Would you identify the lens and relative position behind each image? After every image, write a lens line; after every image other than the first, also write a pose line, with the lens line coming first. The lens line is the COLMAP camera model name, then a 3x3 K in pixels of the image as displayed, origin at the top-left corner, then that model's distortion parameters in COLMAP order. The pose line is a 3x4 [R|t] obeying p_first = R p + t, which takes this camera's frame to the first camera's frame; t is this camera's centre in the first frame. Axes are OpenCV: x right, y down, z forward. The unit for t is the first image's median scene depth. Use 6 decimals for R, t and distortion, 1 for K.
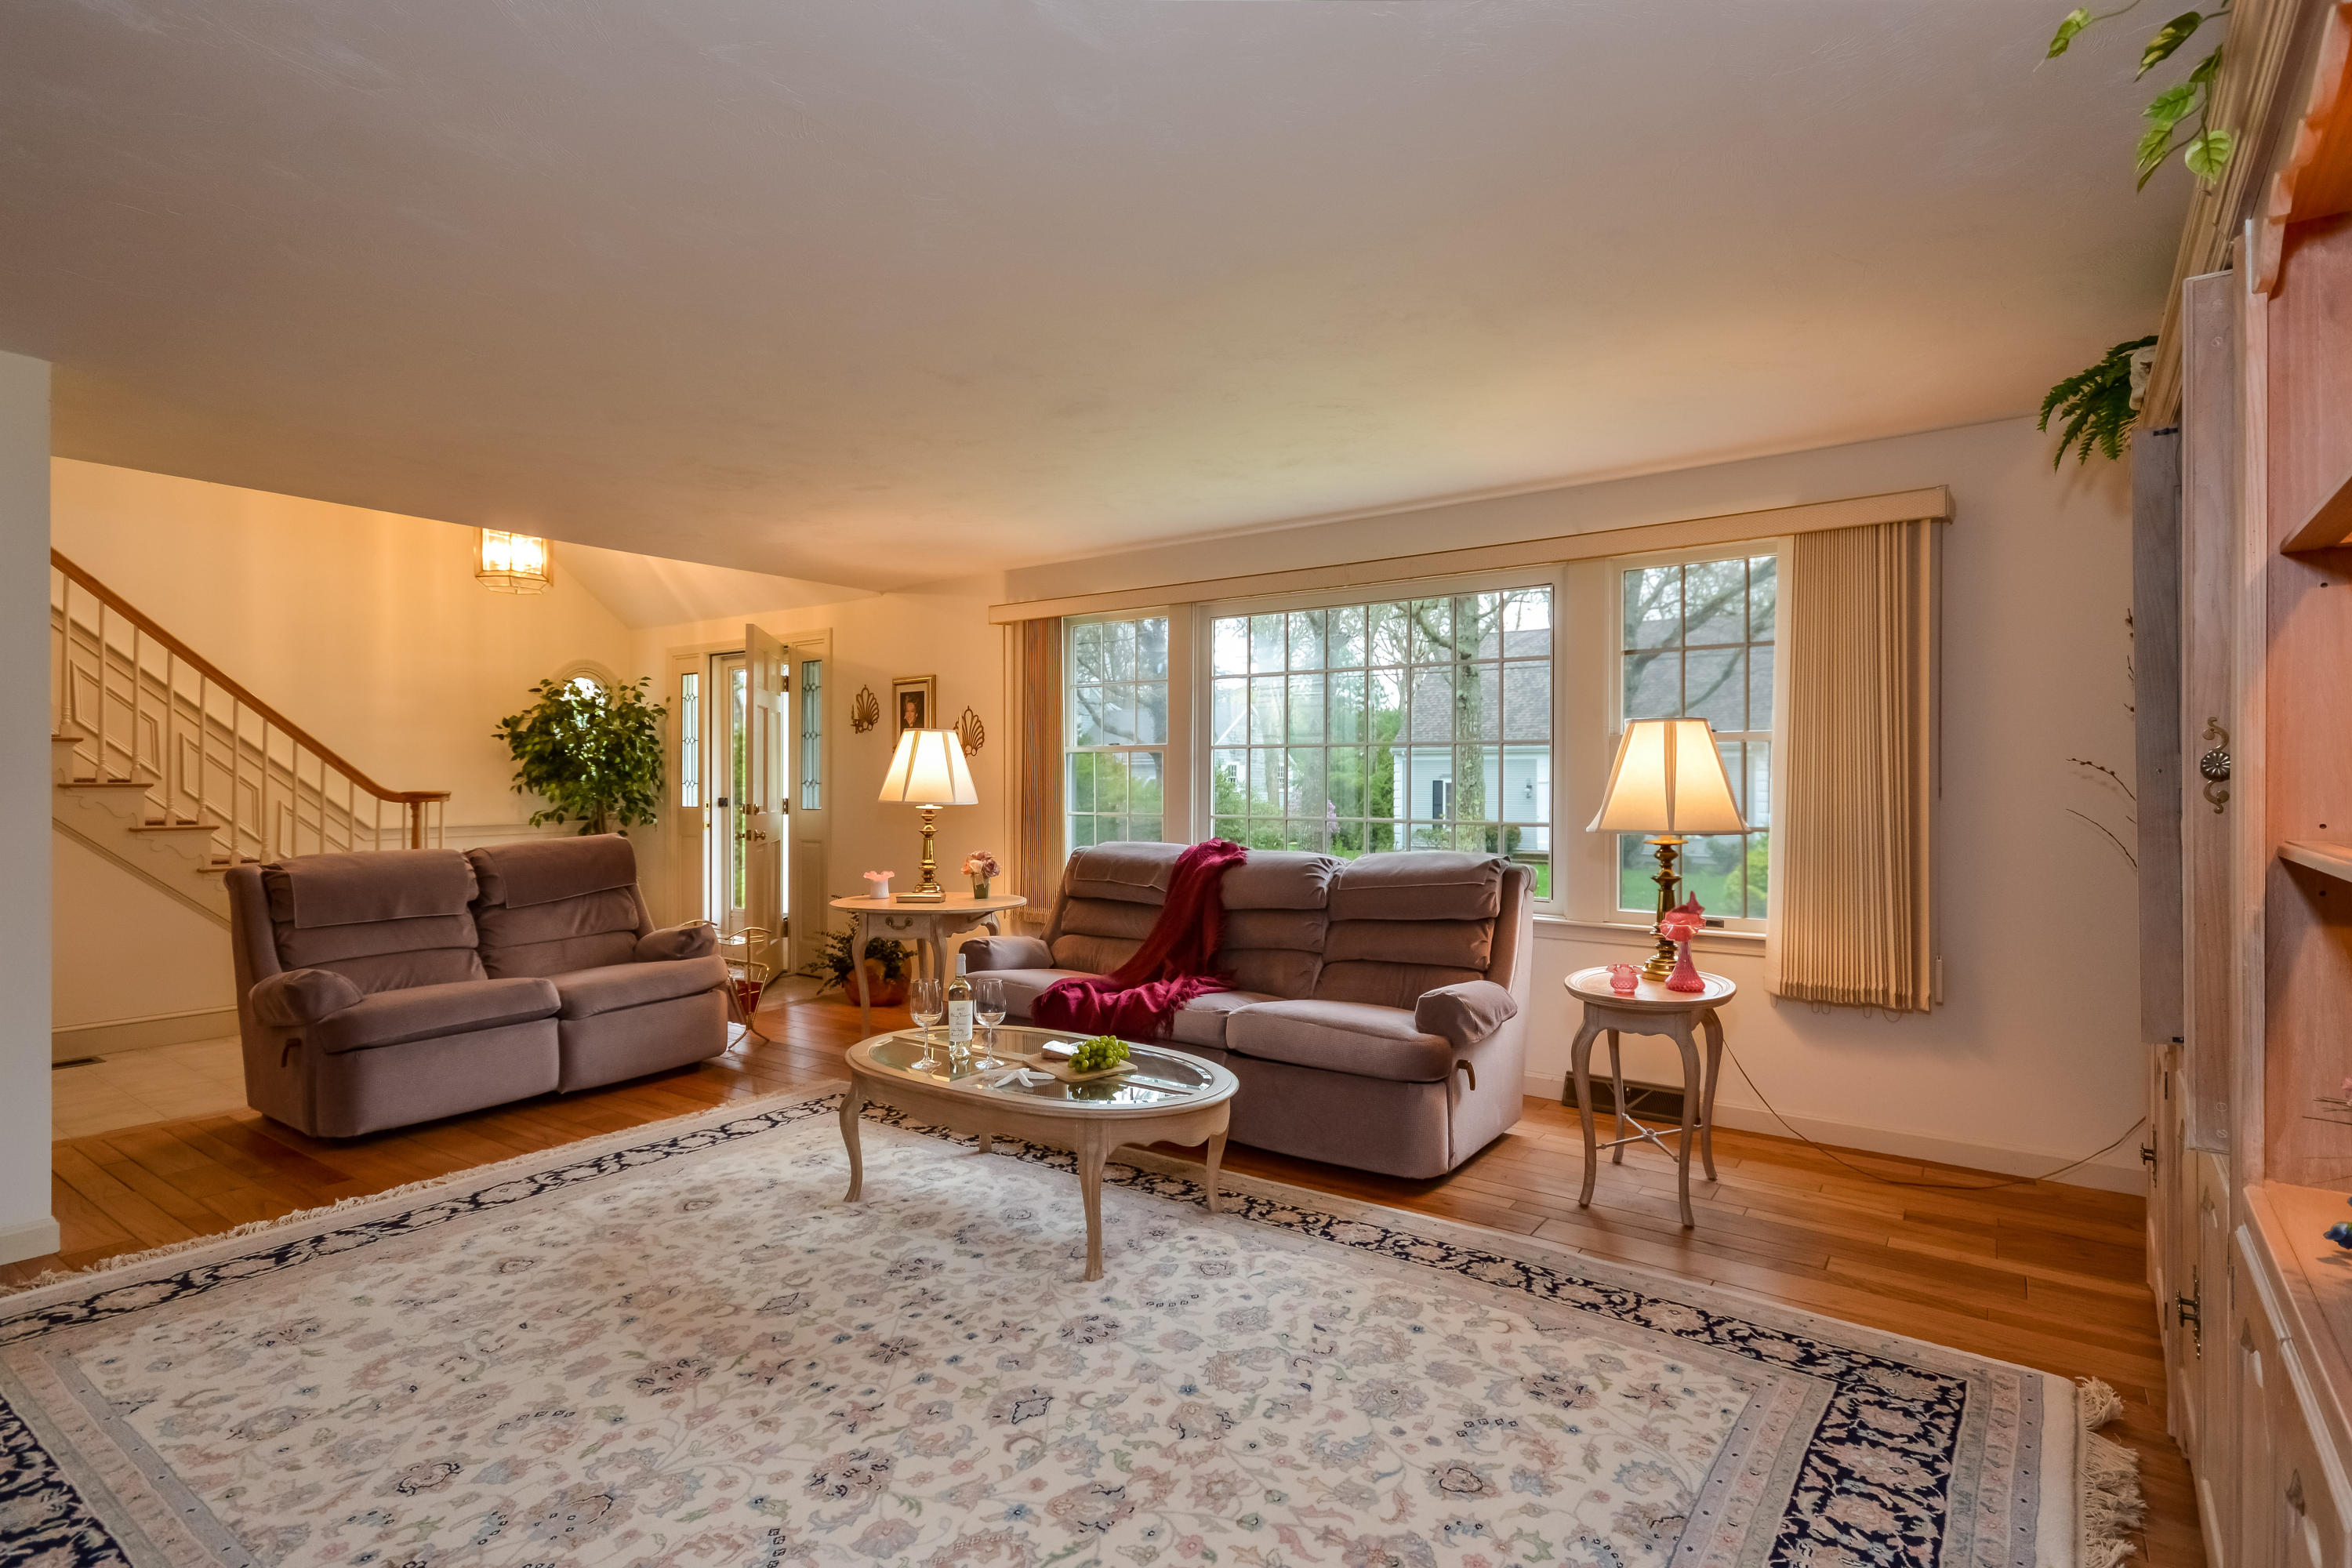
lens RADIAL K [[1186.1, 0, 1197.5], [0, 1186.1, 779.3], [0, 0, 1]] dist [-0.001840, 0.005447]
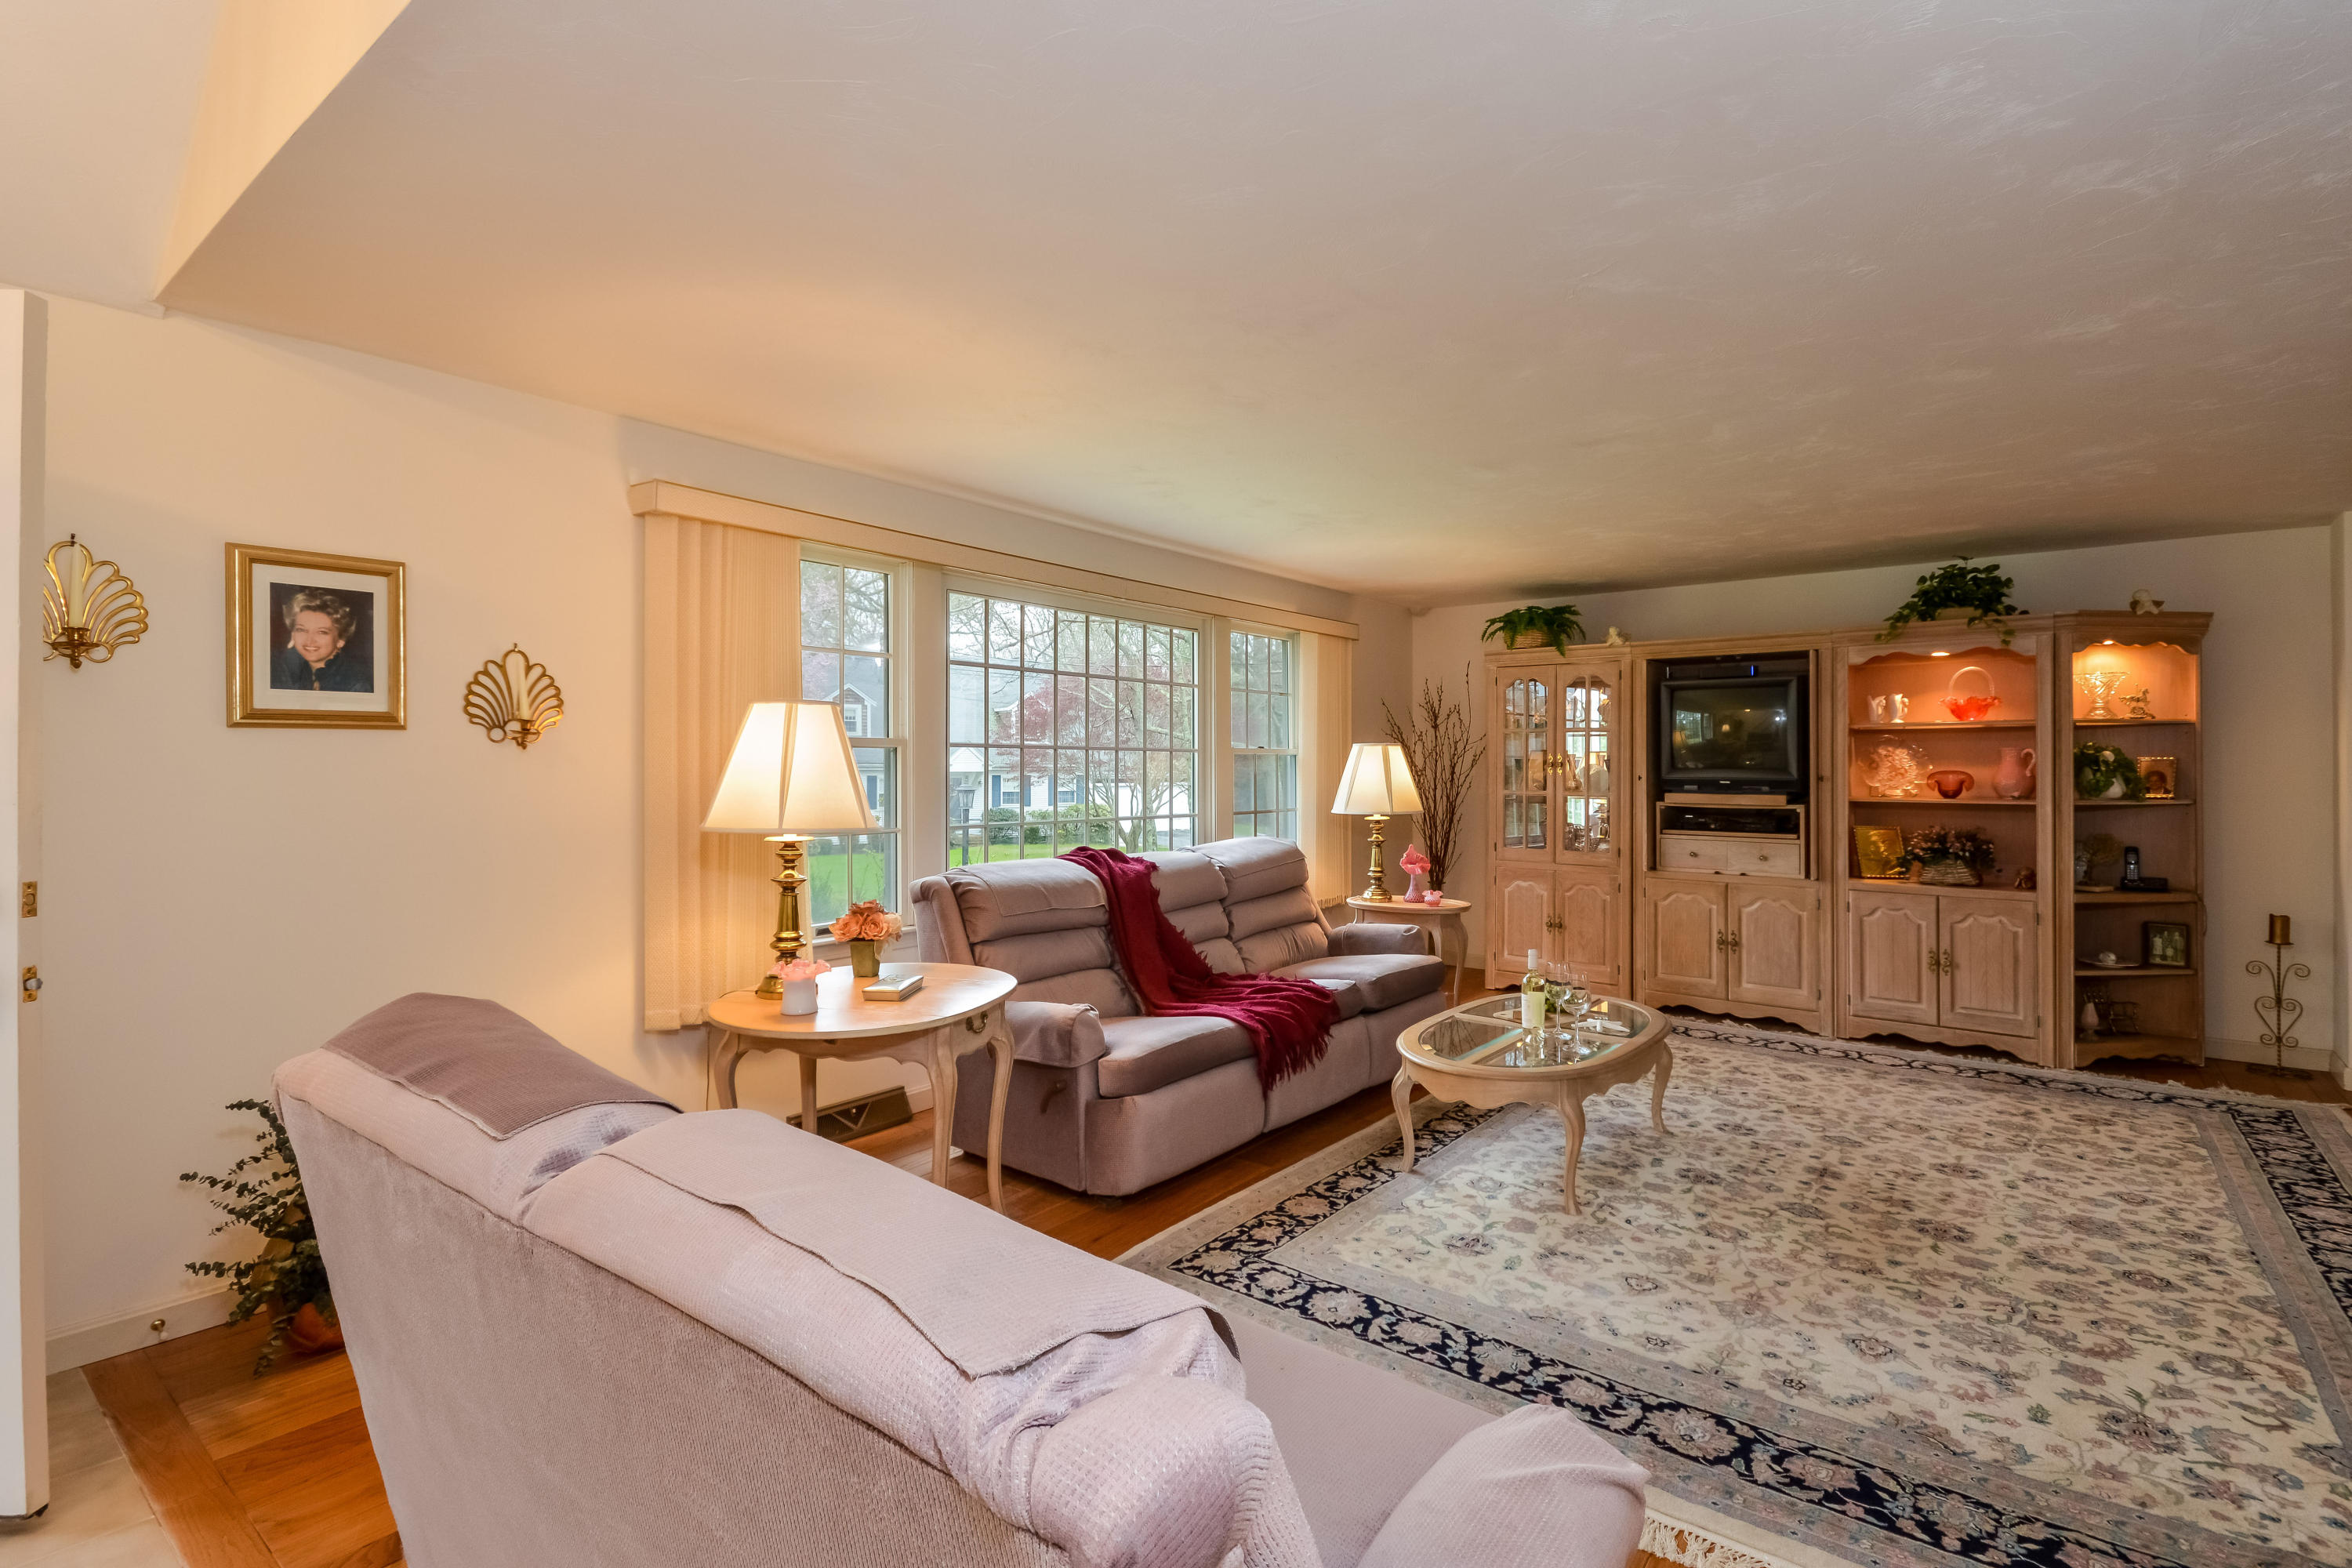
lens RADIAL K [[1137.8, 0, 1187.7], [0, 1137.8, 761.9], [0, 0, 1]] dist [0.001328, -0.004133]
pose [[0.023817, 0.001580, 0.999715, -1.543369], [-0.000770, 0.999998, -0.001562, -0.026016], [-0.999716, -0.000732, 0.023818, 1.603267]]
